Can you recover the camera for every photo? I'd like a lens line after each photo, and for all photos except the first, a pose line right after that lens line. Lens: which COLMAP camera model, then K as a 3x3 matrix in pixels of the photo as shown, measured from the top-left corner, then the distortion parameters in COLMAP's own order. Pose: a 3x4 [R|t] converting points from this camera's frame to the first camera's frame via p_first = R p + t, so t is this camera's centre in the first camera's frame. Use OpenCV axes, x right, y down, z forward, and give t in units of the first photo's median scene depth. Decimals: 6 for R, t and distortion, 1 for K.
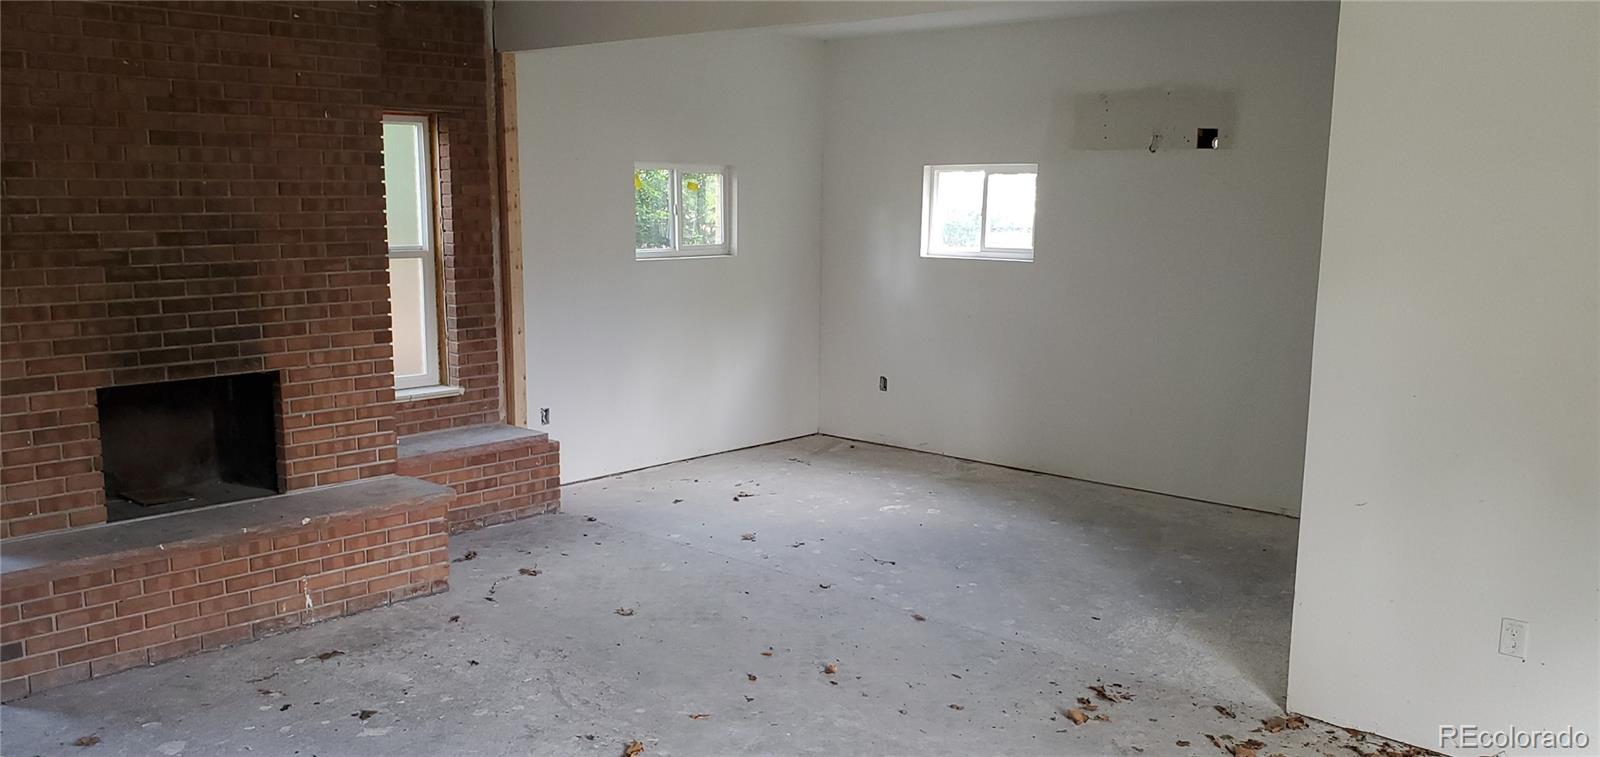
lens RADIAL K [[1237.7, 0, 831.3], [0, 1237.7, 407.0], [0, 0, 1]] dist [0.006851, -0.003765]
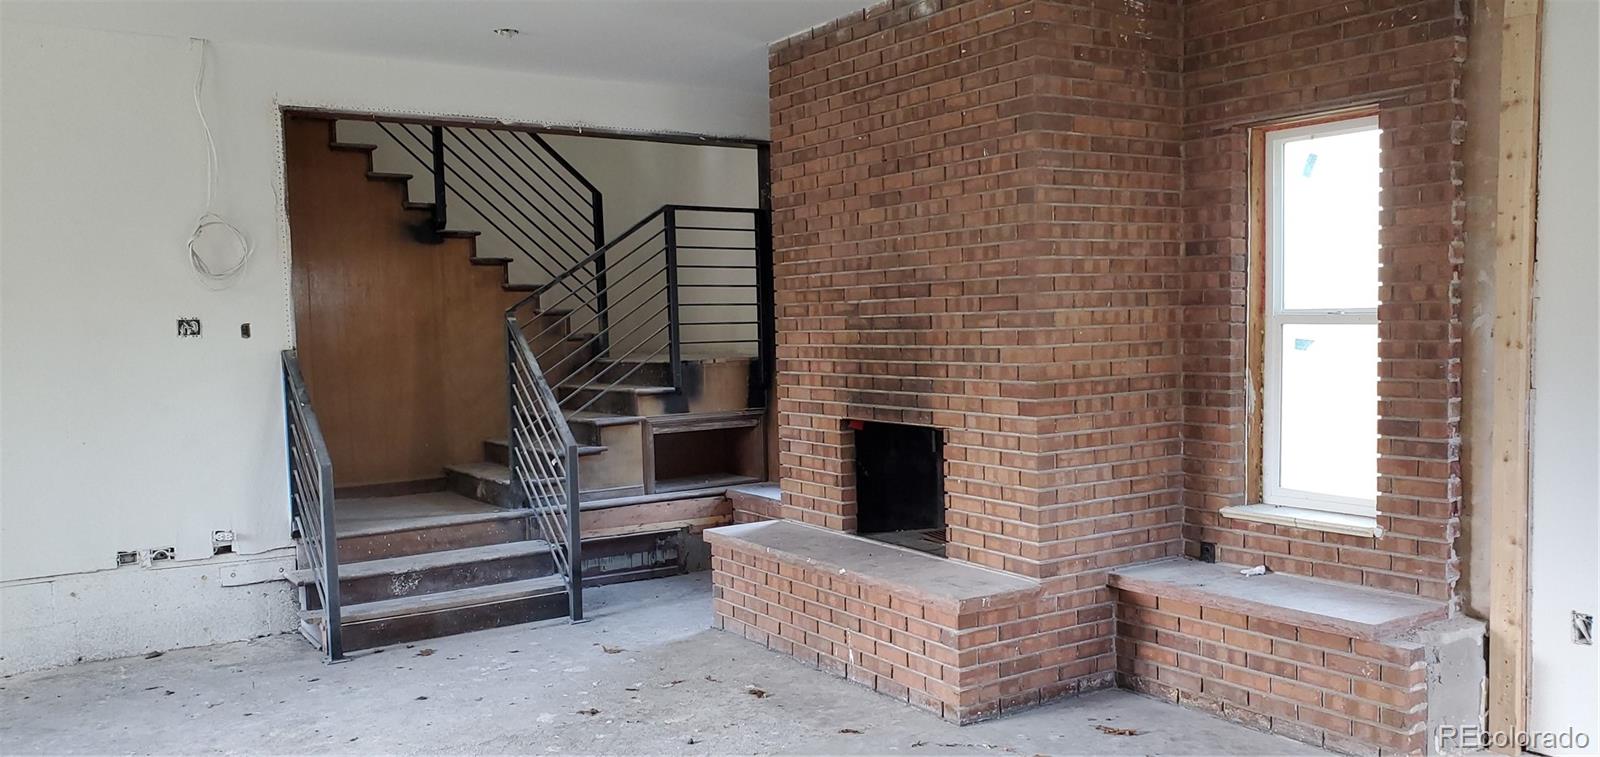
lens RADIAL K [[1237.7, 0, 831.3], [0, 1237.7, 407.0], [0, 0, 1]] dist [0.006851, -0.003765]
pose [[-0.235211, 0.066981, -0.969634, 0.491726], [-0.147965, 0.983527, 0.103834, -0.130235], [0.960616, 0.167895, -0.221425, 1.107331]]
